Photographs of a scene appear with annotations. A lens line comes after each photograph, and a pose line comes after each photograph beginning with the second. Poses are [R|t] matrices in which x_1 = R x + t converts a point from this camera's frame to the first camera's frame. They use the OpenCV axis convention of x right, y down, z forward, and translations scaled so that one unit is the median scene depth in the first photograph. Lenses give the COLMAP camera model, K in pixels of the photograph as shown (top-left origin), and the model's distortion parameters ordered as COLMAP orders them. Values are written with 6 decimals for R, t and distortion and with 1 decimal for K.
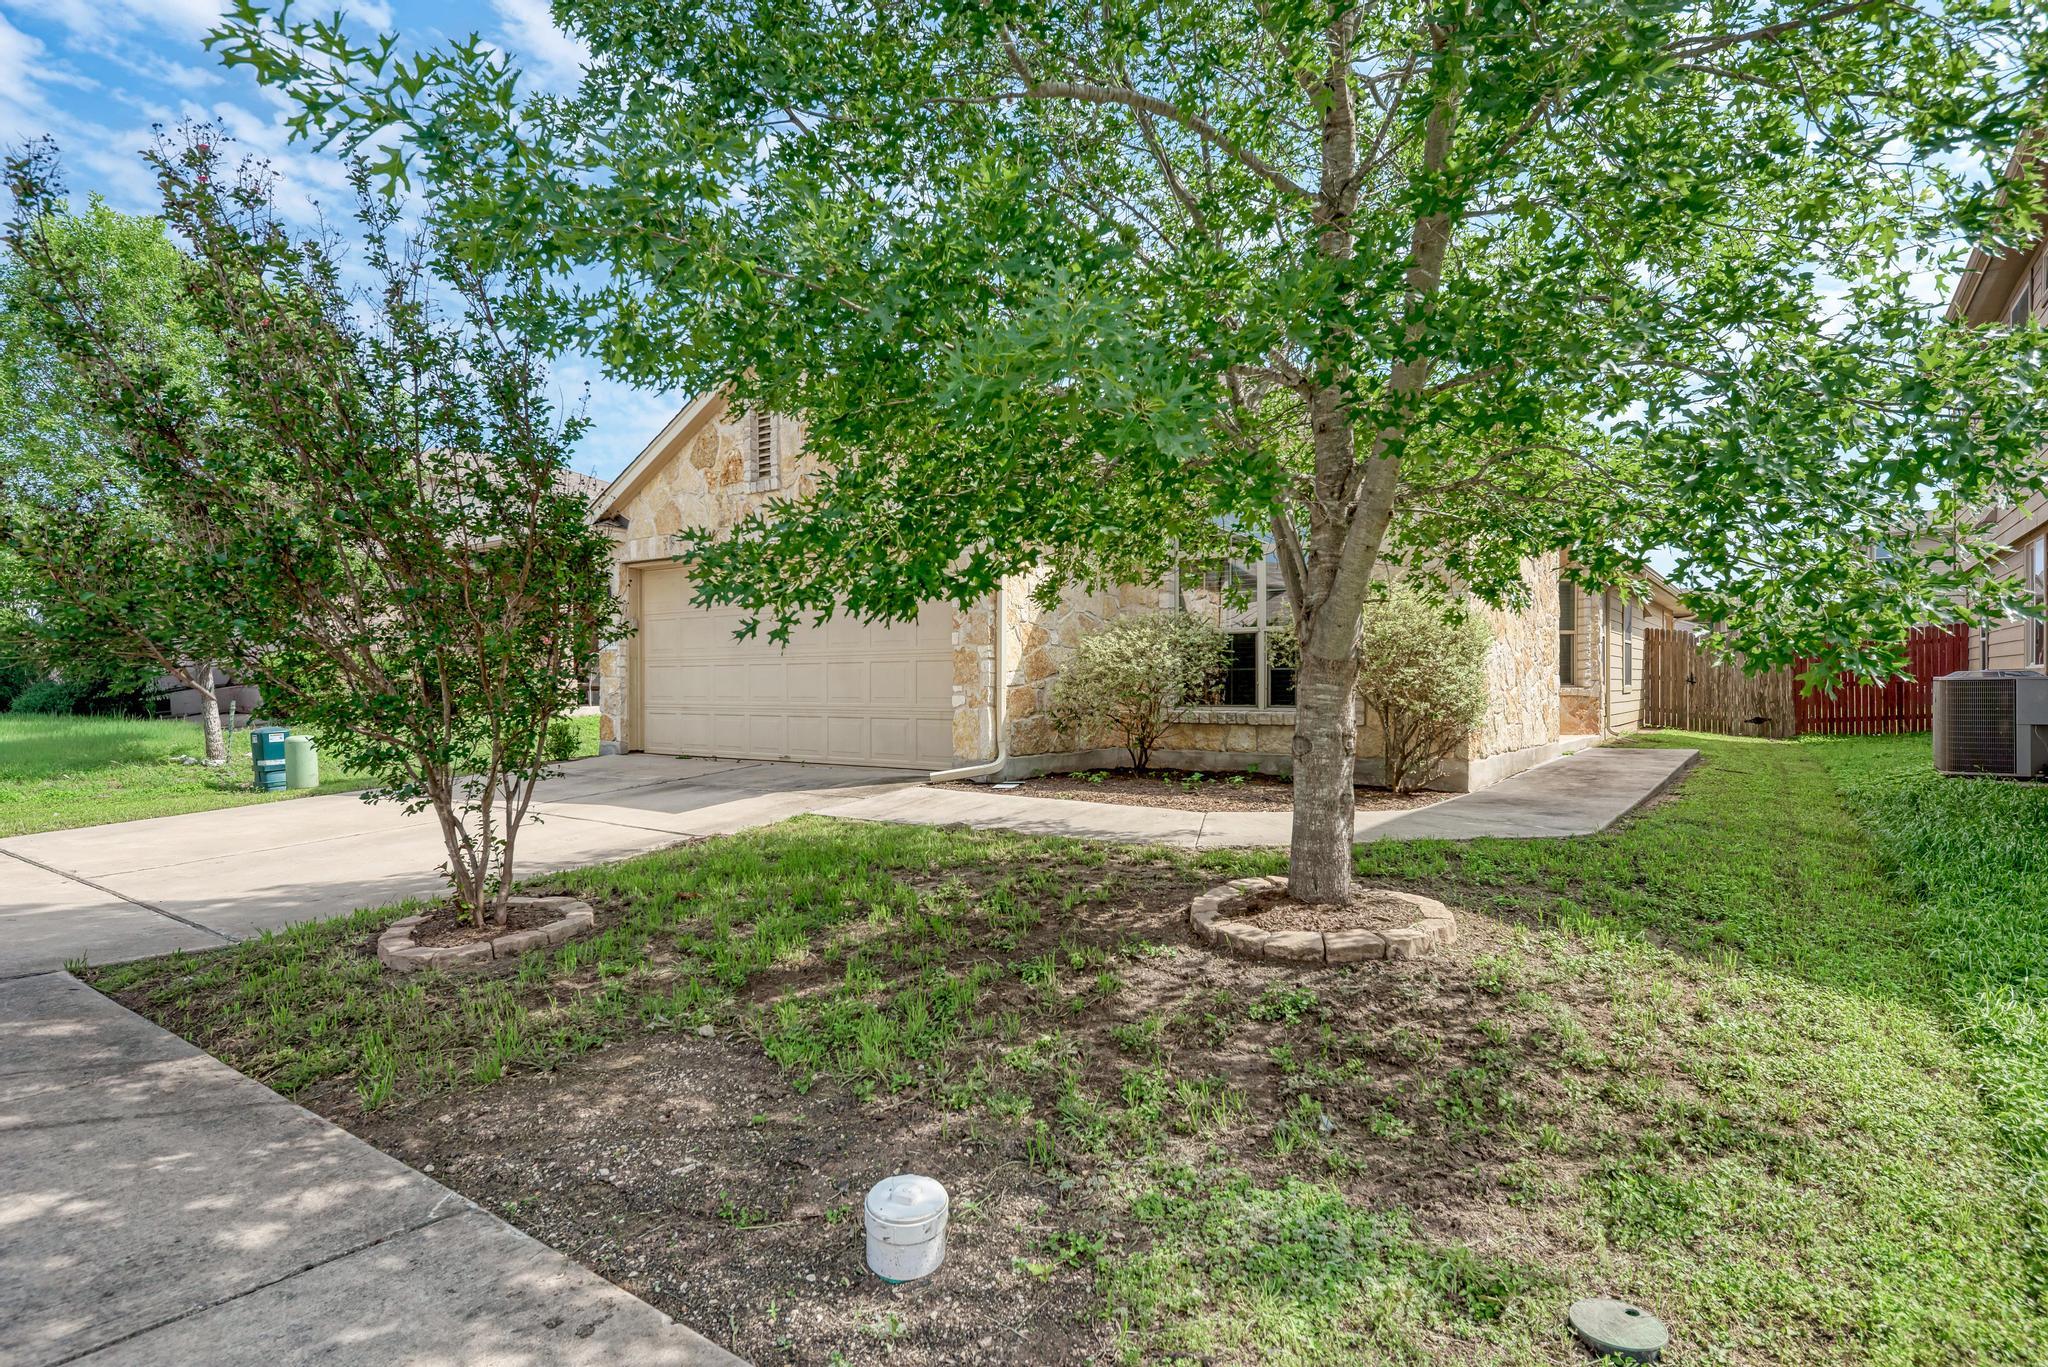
lens RADIAL K [[1050.1, 0, 1018.7], [0, 1050.1, 681.1], [0, 0, 1]] dist [0.005351, 0.000253]
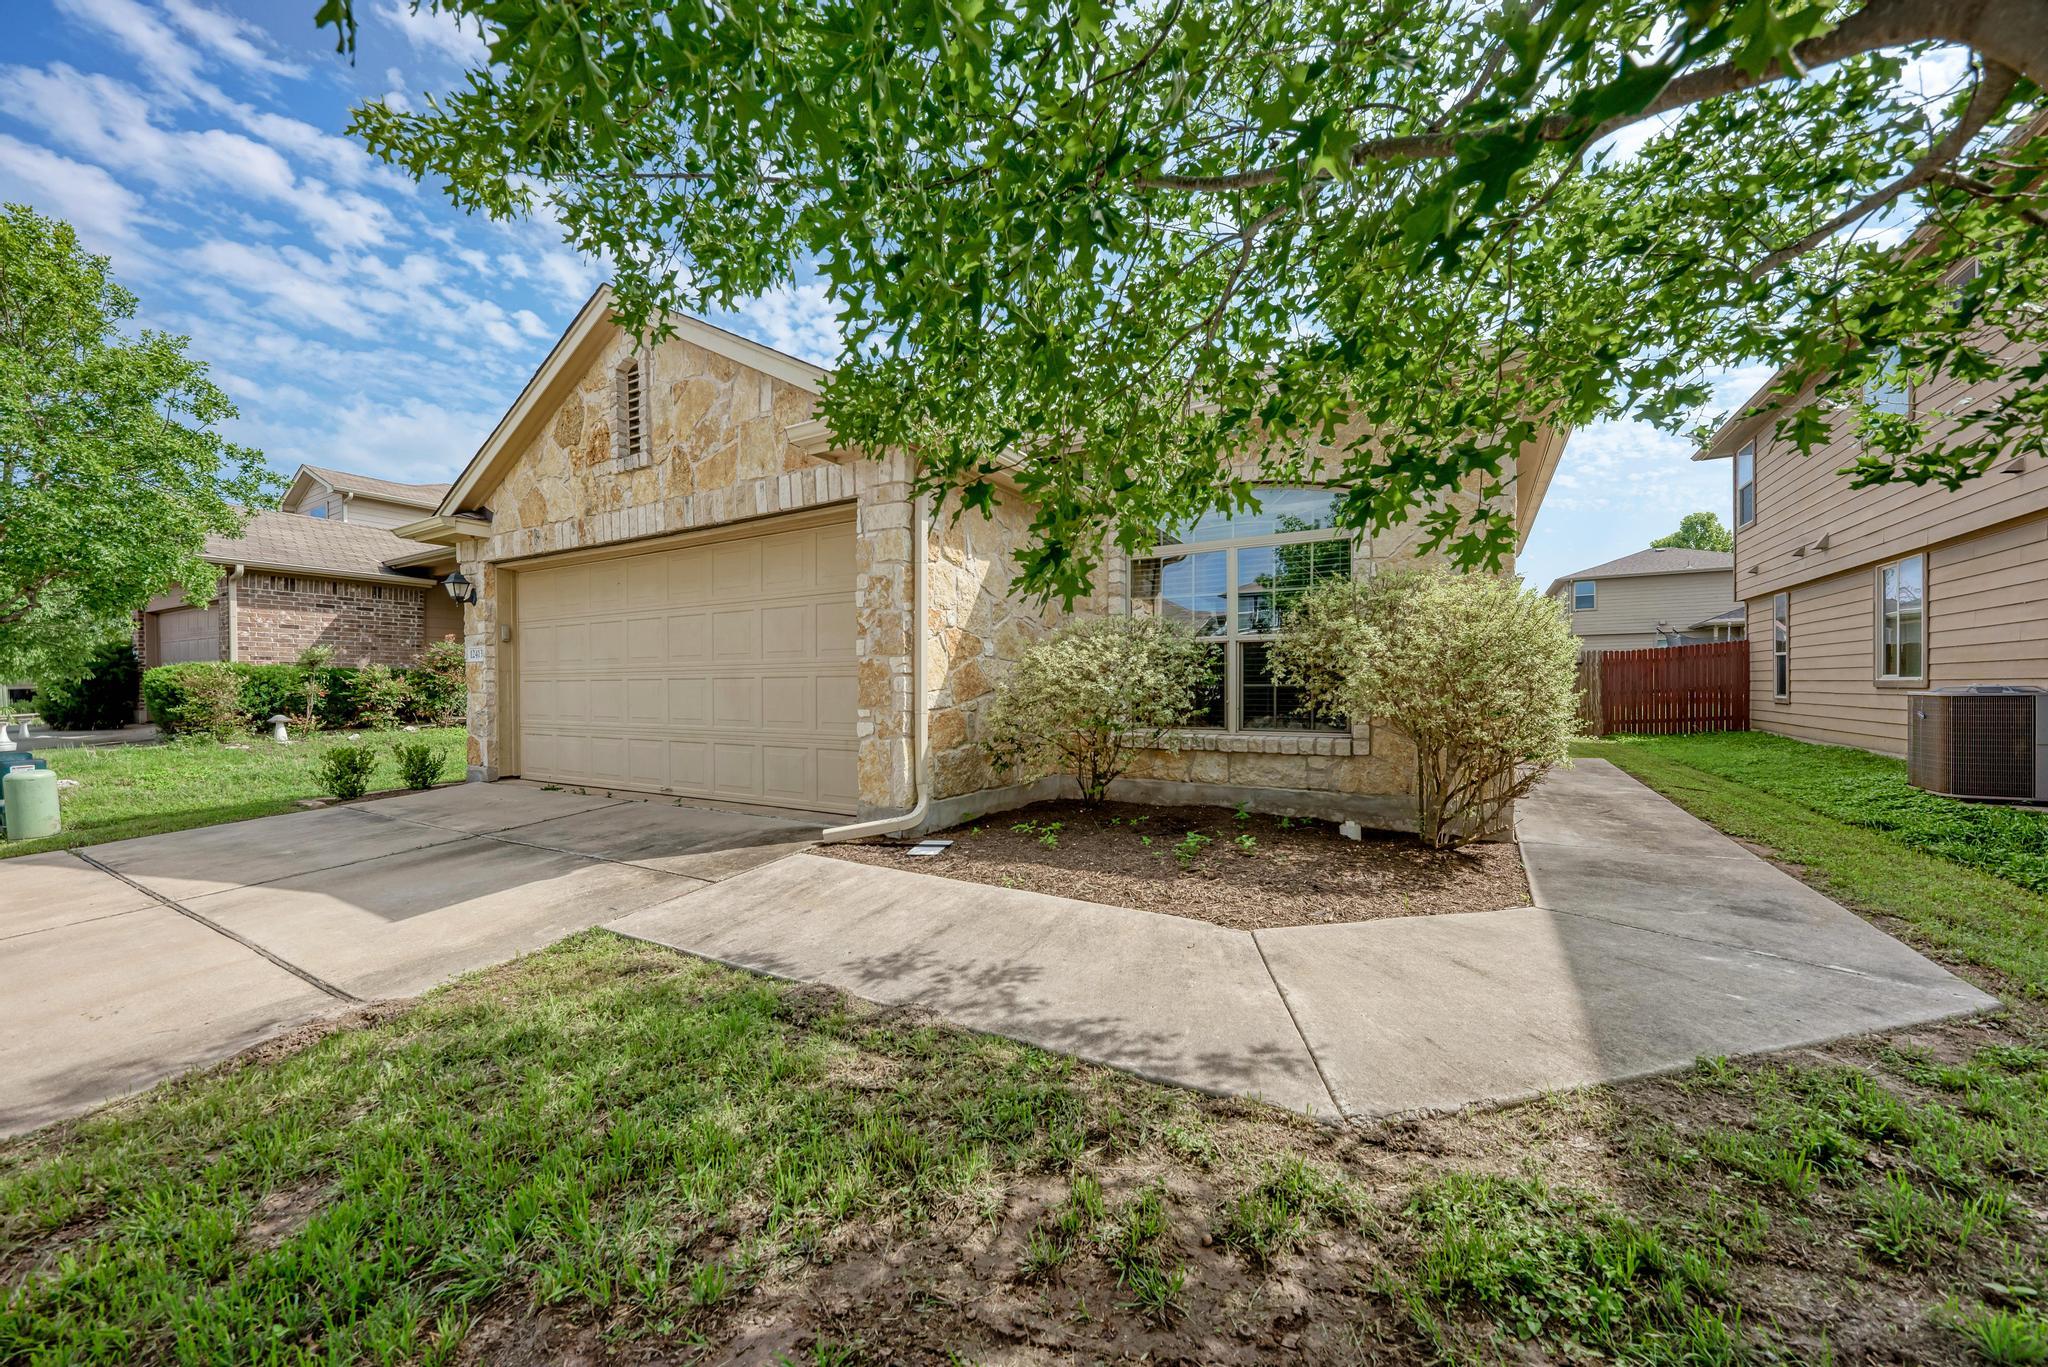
lens RADIAL K [[763.1, 0, 1013.2], [0, 763.1, 684.5], [0, 0, 1]] dist [0.010179, -0.000487]
pose [[0.996185, -0.002031, 0.087243, 0.001568], [0.002023, 0.999998, 0.000174, -0.013874], [-0.087243, 0.000003, 0.996187, 0.441630]]
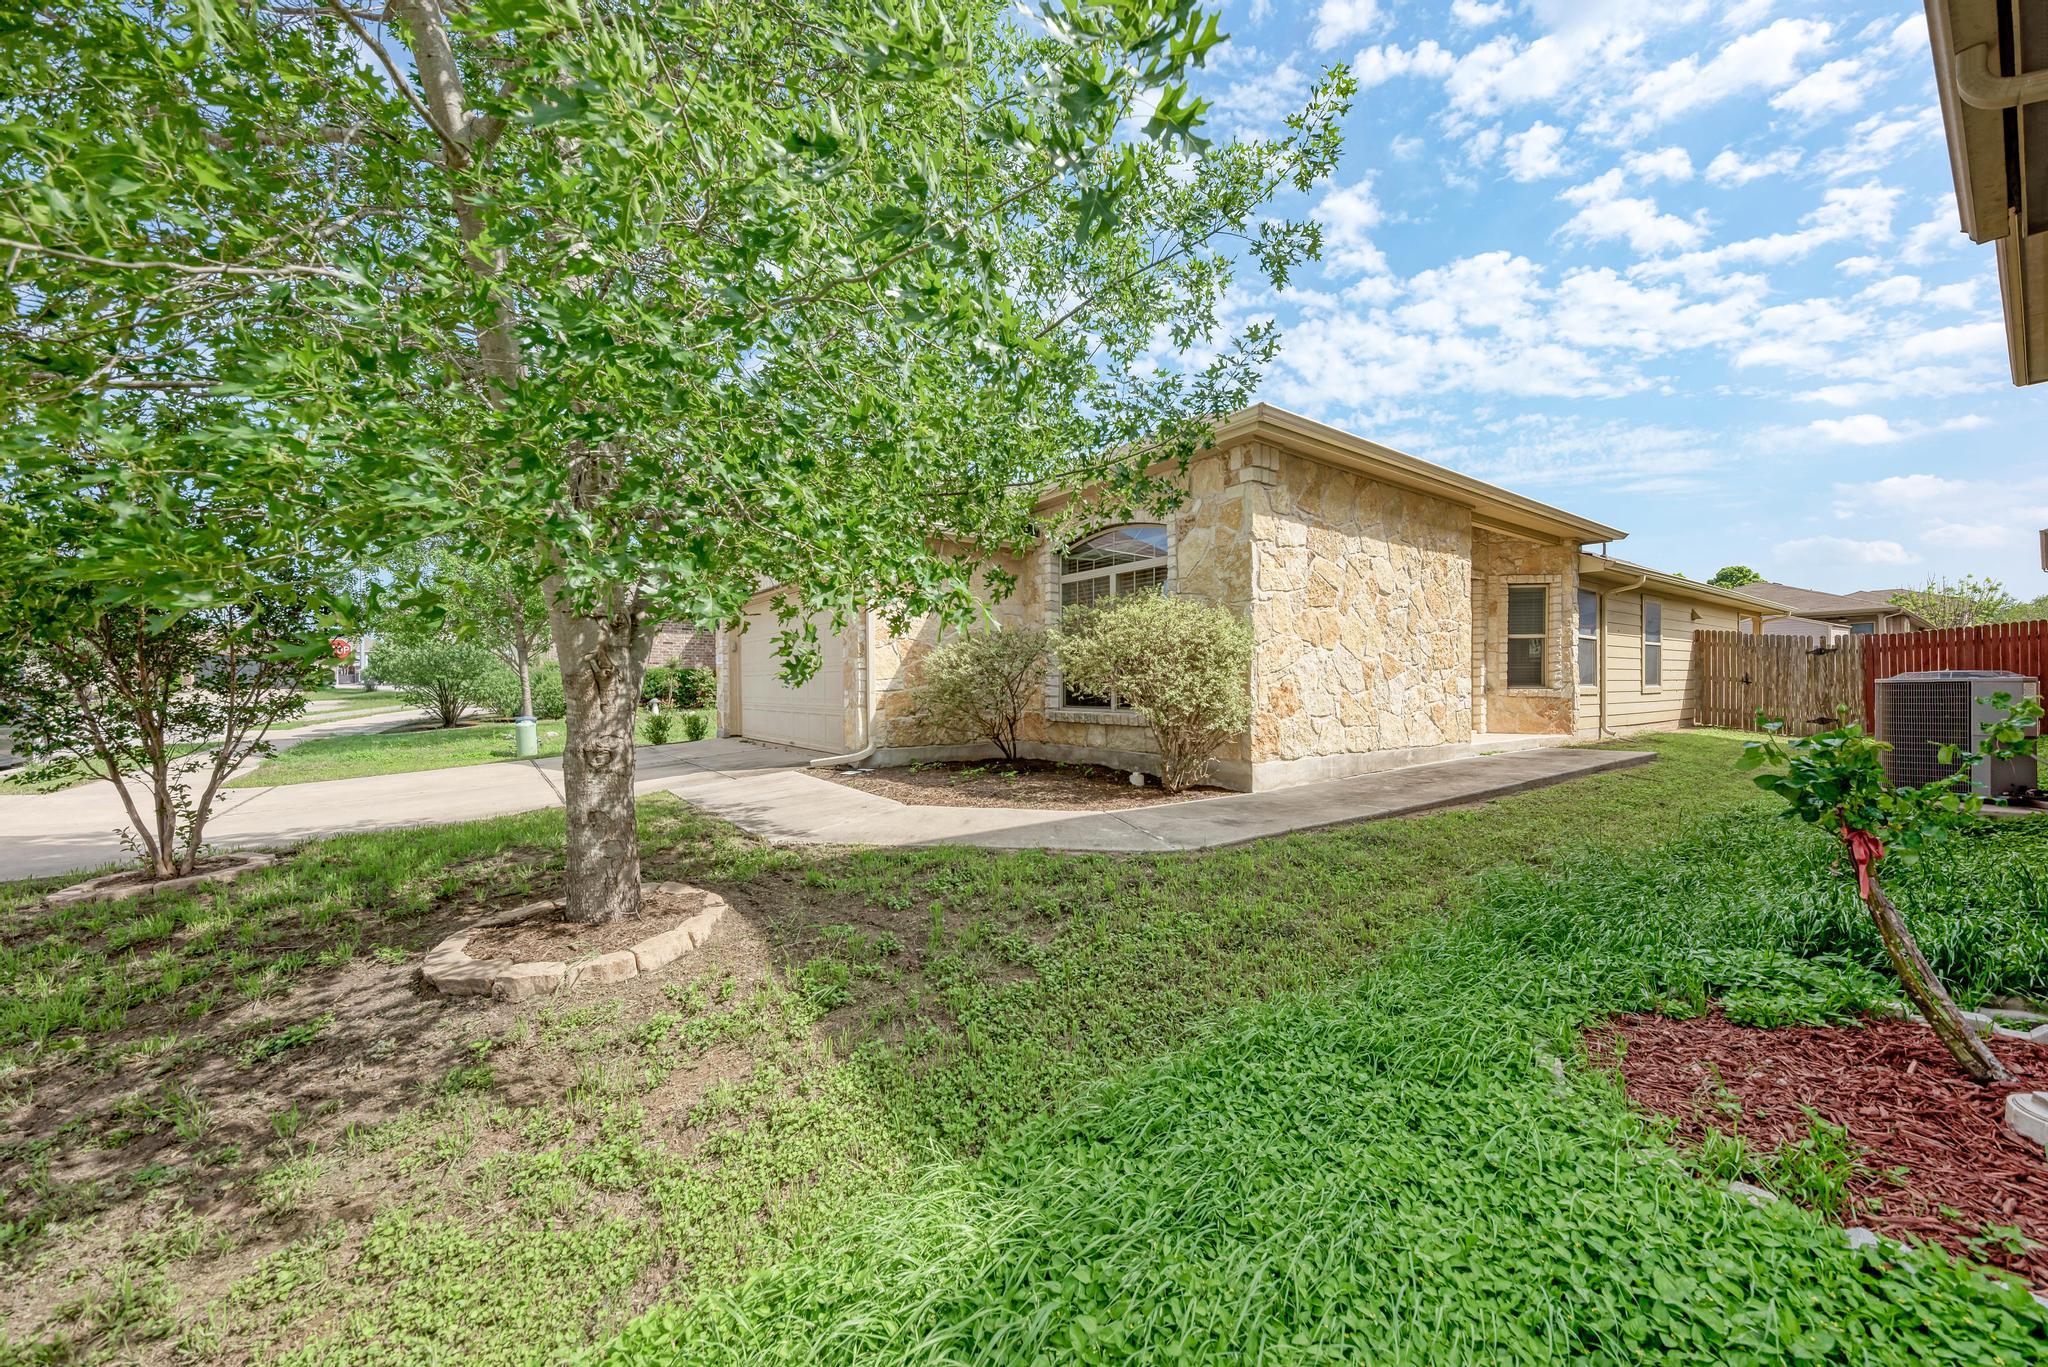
lens RADIAL K [[763.1, 0, 1026.0], [0, 763.1, 692.7], [0, 0, 1]] dist [0.010179, -0.000487]
pose [[0.952999, 0.000165, -0.302972, 0.431560], [0.004027, 0.999905, 0.013210, -0.004273], [0.302946, -0.013810, 0.952908, 0.196956]]
